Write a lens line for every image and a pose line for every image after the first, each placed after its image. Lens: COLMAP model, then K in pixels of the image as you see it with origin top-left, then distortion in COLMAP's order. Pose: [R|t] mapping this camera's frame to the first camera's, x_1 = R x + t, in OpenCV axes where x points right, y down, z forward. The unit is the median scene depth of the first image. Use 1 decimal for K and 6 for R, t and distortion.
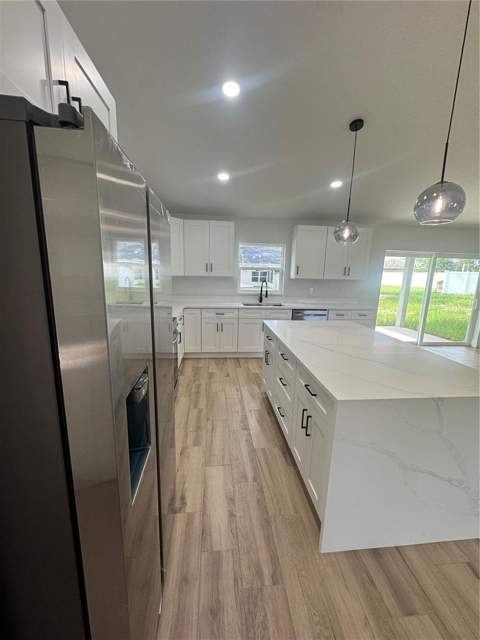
lens RADIAL K [[254.2, 0, 239.2], [0, 254.2, 322.0], [0, 0, 1]] dist [-0.004986, 0.001345]
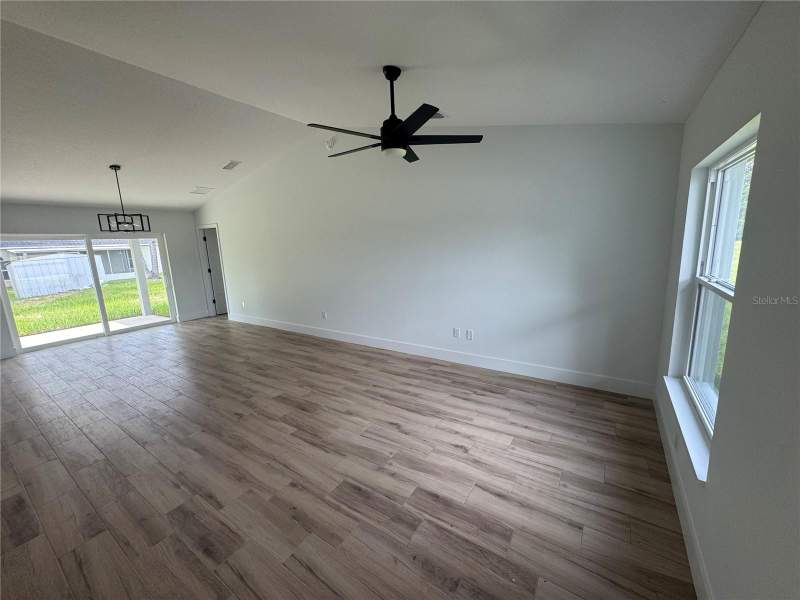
lens RADIAL K [[317.7, 0, 401.7], [0, 317.7, 299.7], [0, 0, 1]] dist [-0.004986, 0.001345]
pose [[0.629828, -0.195026, 0.751852, 0.754736], [0.214745, 0.973957, 0.072746, 0.149716], [-0.746459, 0.115639, 0.655306, -0.711642]]
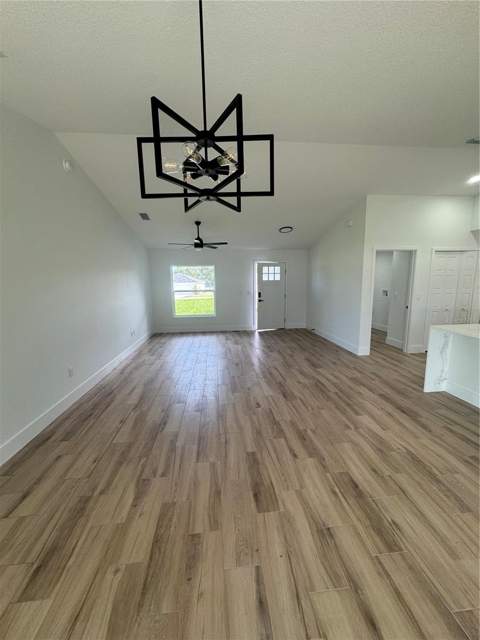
lens RADIAL K [[254.2, 0, 239.8], [0, 254.2, 323.3], [0, 0, 1]] dist [-0.004986, 0.001345]
pose [[-0.999887, -0.014291, 0.004573, 1.007198], [-0.011671, 0.932263, 0.361594, -0.197840], [-0.009430, 0.361500, -0.932324, 1.094799]]
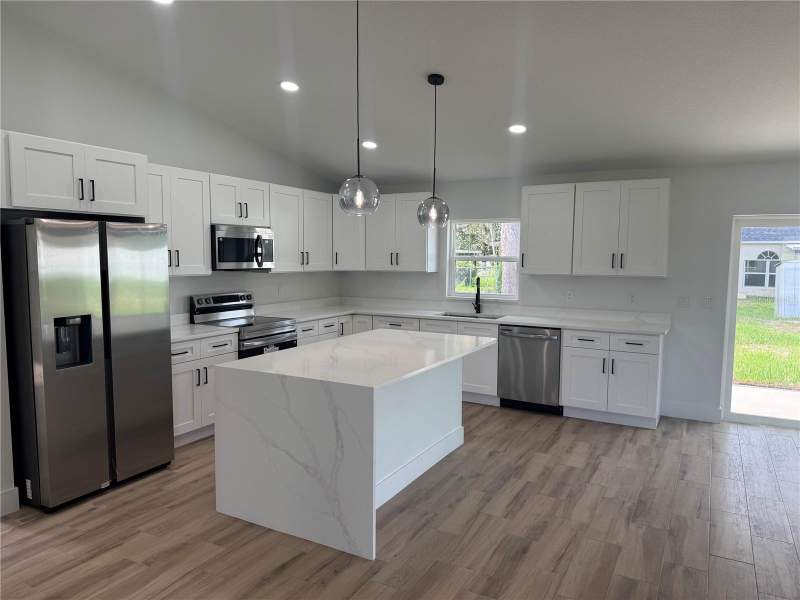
lens RADIAL K [[562.9, 0, 396.3], [0, 562.9, 300.6], [0, 0, 1]] dist [0.031912, -0.039109]
pose [[0.817142, 0.026200, -0.575841, 0.828601], [-0.100390, 0.990169, -0.097406, 0.052658], [0.567627, 0.137403, 0.811739, -0.245890]]
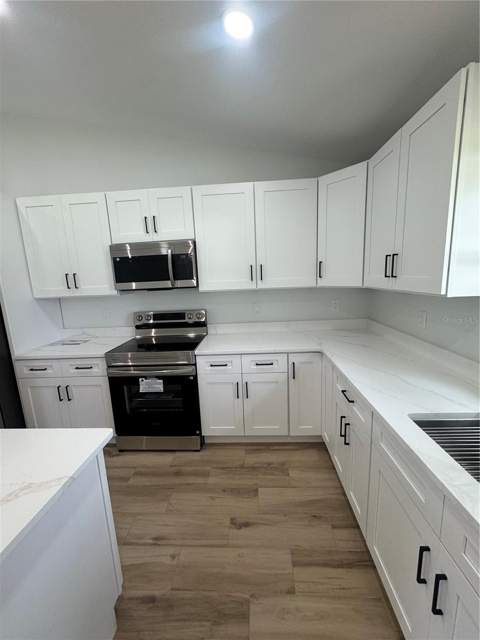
lens RADIAL K [[254.2, 0, 240.4], [0, 254.2, 318.8], [0, 0, 1]] dist [-0.004986, 0.001345]
pose [[-0.155202, 0.148048, -0.976726, 0.292078], [-0.158558, 0.972155, 0.172551, -0.181387], [0.975075, 0.181648, -0.127406, 0.911701]]
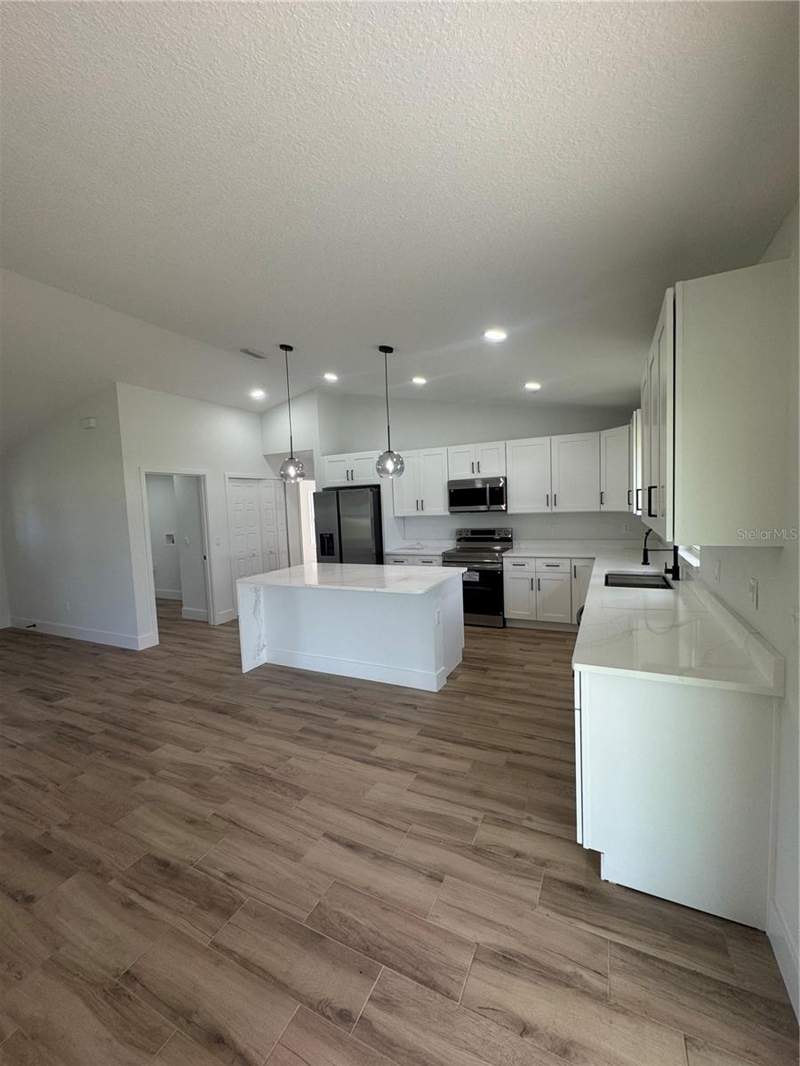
lens RADIAL K [[423.4, 0, 402.5], [0, 423.4, 530.9], [0, 0, 1]] dist [-0.004986, 0.001345]
pose [[-0.530137, 0.048394, -0.846530, 1.029338], [-0.145013, 0.978486, 0.146752, -0.220570], [0.835420, 0.200556, -0.511714, 1.148967]]
